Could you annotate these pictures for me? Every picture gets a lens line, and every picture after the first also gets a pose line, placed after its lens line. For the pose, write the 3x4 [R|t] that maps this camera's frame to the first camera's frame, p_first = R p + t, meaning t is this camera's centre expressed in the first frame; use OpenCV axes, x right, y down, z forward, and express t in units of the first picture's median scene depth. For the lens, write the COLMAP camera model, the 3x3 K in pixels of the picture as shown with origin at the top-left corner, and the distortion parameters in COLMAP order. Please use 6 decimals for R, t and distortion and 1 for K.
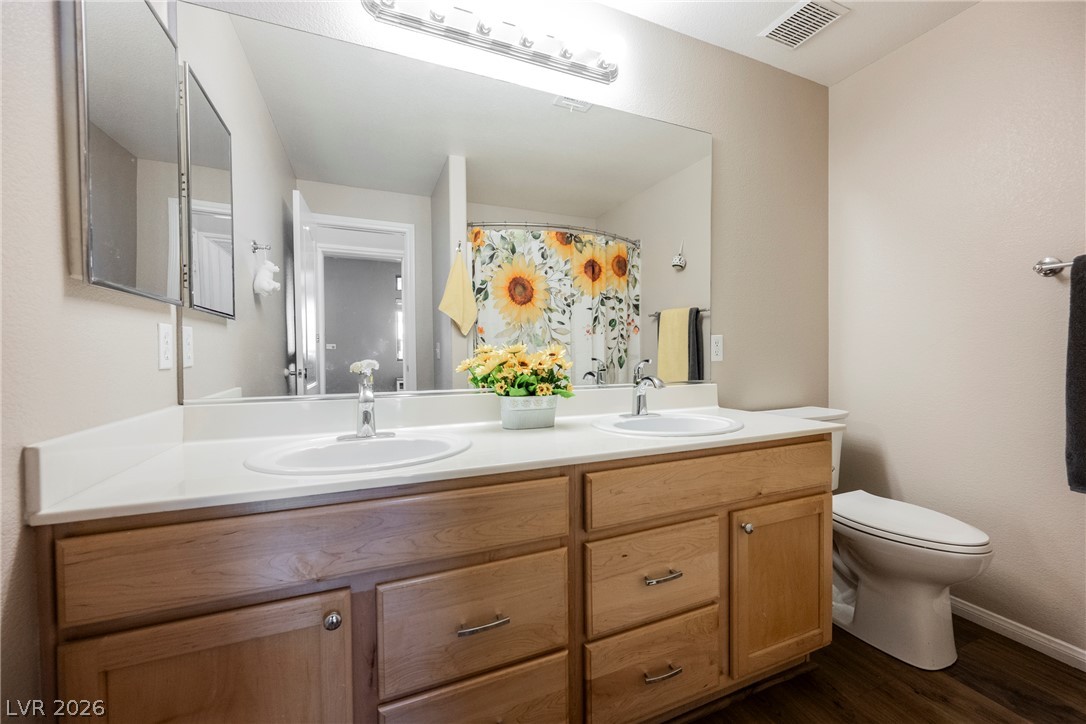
lens RADIAL K [[435.8, 0, 546.9], [0, 435.8, 362.7], [0, 0, 1]] dist [-0.000256, 0.000101]
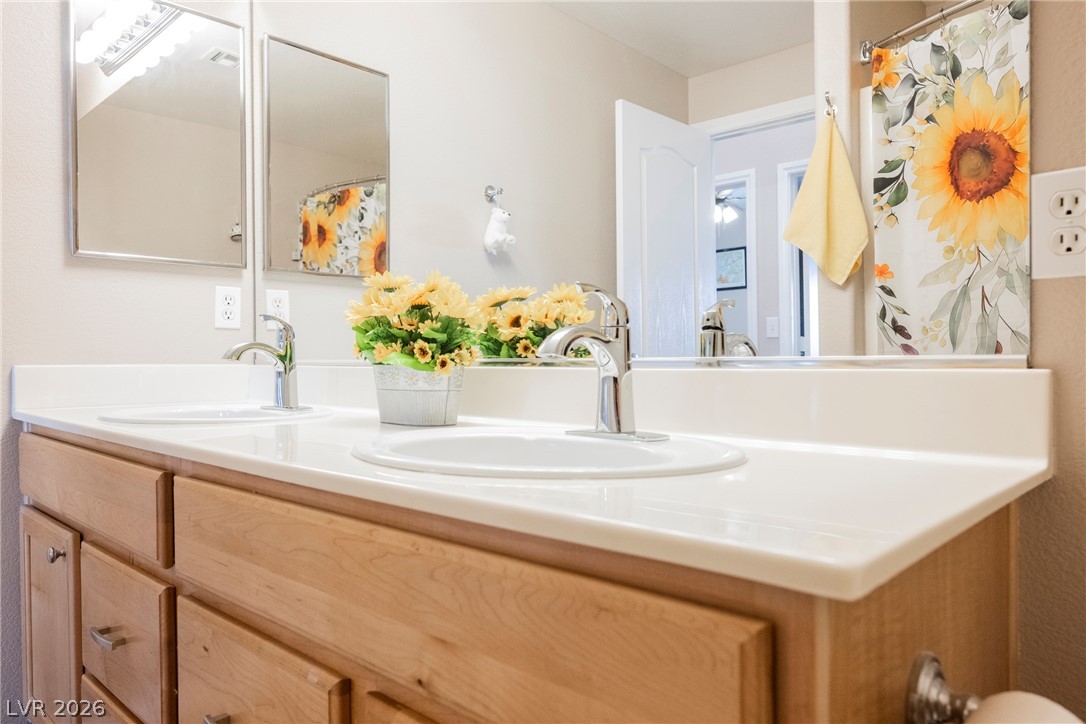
lens RADIAL K [[756.6, 0, 543.0], [0, 756.6, 362.0], [0, 0, 1]] dist [0.002293, 0.001839]
pose [[0.388427, 0.002871, -0.921475, 0.430456], [-0.026659, 0.999612, -0.008123, 0.033339], [0.921094, 0.027721, 0.388352, 0.370992]]
